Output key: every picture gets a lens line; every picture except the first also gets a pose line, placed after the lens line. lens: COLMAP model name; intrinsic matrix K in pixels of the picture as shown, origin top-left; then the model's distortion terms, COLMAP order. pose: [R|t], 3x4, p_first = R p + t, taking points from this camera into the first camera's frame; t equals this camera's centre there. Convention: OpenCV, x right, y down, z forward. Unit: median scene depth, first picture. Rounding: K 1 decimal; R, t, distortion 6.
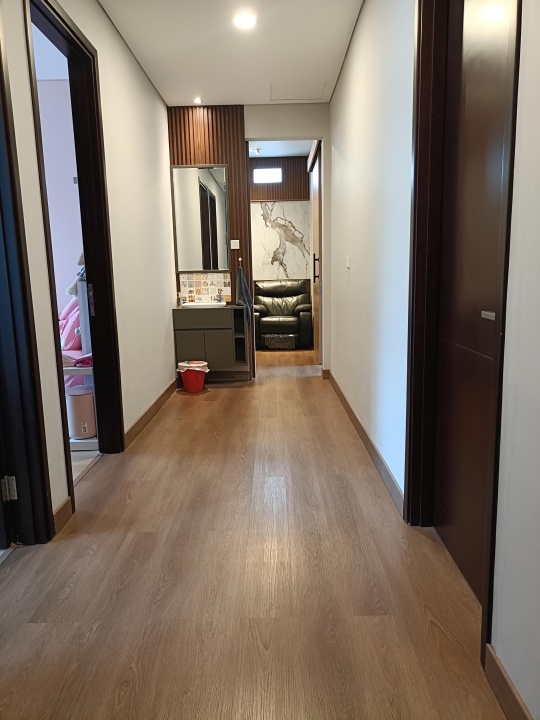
lens RADIAL K [[521.4, 0, 270.0], [0, 521.4, 360.0], [0, 0, 1]] dist [0.007910, 0.000340]
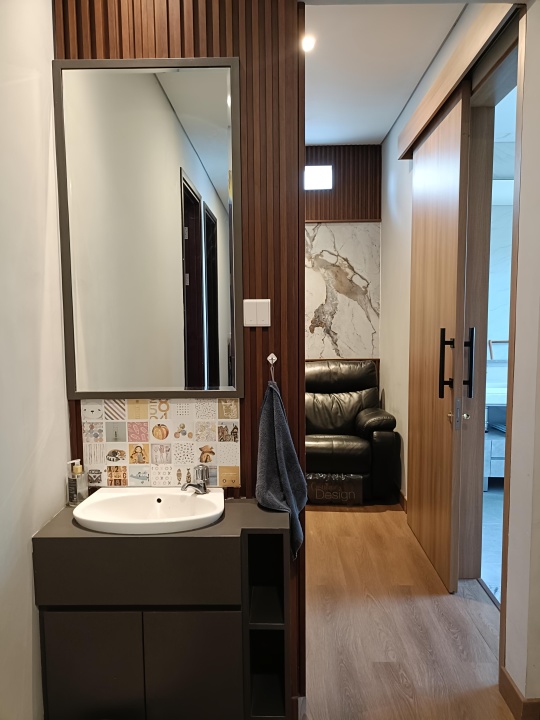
lens RADIAL K [[521.4, 0, 270.0], [0, 521.4, 360.0], [0, 0, 1]] dist [0.007910, 0.000340]
pose [[0.999819, 0.016069, -0.010154, -0.039620], [-0.016849, 0.996480, -0.082120, -0.119255], [0.008798, 0.082277, 0.996571, 0.492098]]
